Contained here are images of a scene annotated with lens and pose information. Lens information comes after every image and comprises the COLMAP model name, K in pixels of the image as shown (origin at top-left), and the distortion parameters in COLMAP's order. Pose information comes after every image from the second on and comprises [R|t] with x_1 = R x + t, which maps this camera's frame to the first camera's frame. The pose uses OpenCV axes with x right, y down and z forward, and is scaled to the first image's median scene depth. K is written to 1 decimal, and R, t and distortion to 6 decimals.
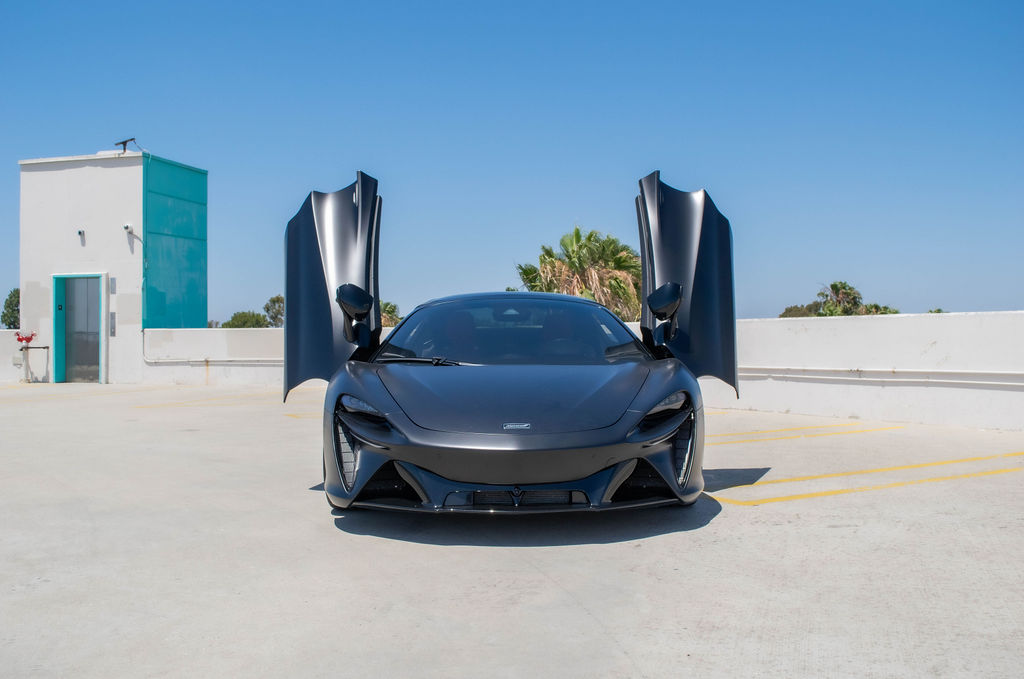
lens RADIAL K [[1050.1, 0, 512.1], [0, 1050.1, 339.3], [0, 0, 1]] dist [-0.012980, 0.000000]
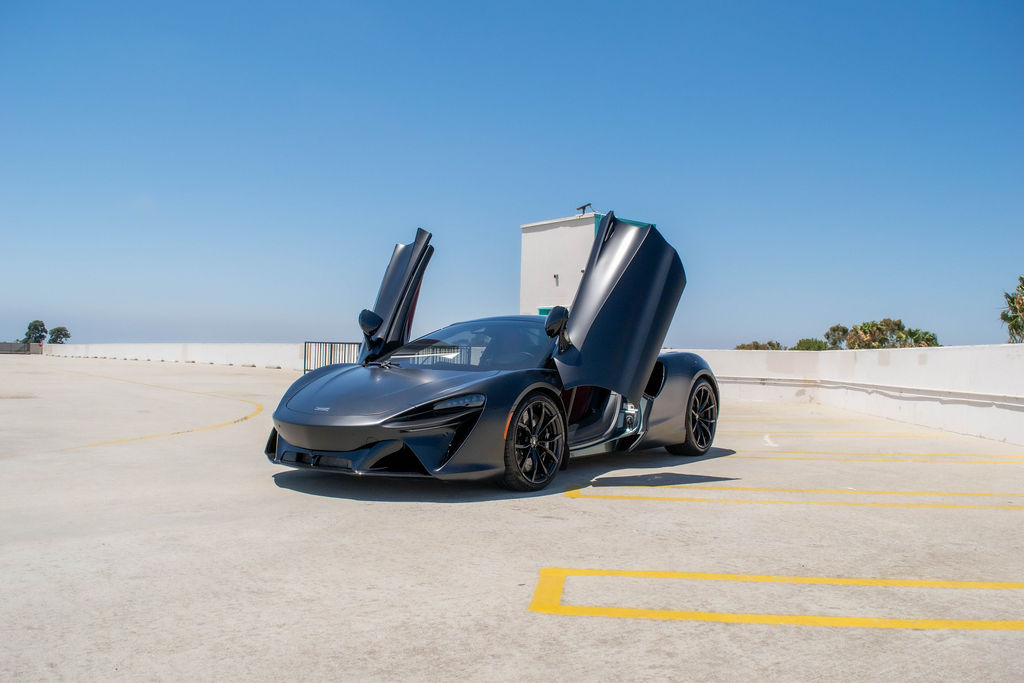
lens RADIAL K [[887.2, 0, 511.7], [0, 887.2, 340.9], [0, 0, 1]] dist [-0.014819, 0.002497]
pose [[0.822280, 0.011348, -0.568970, 0.193166], [-0.024931, 0.999560, -0.016095, 0.000665], [0.568537, 0.027420, 0.822201, 0.034802]]
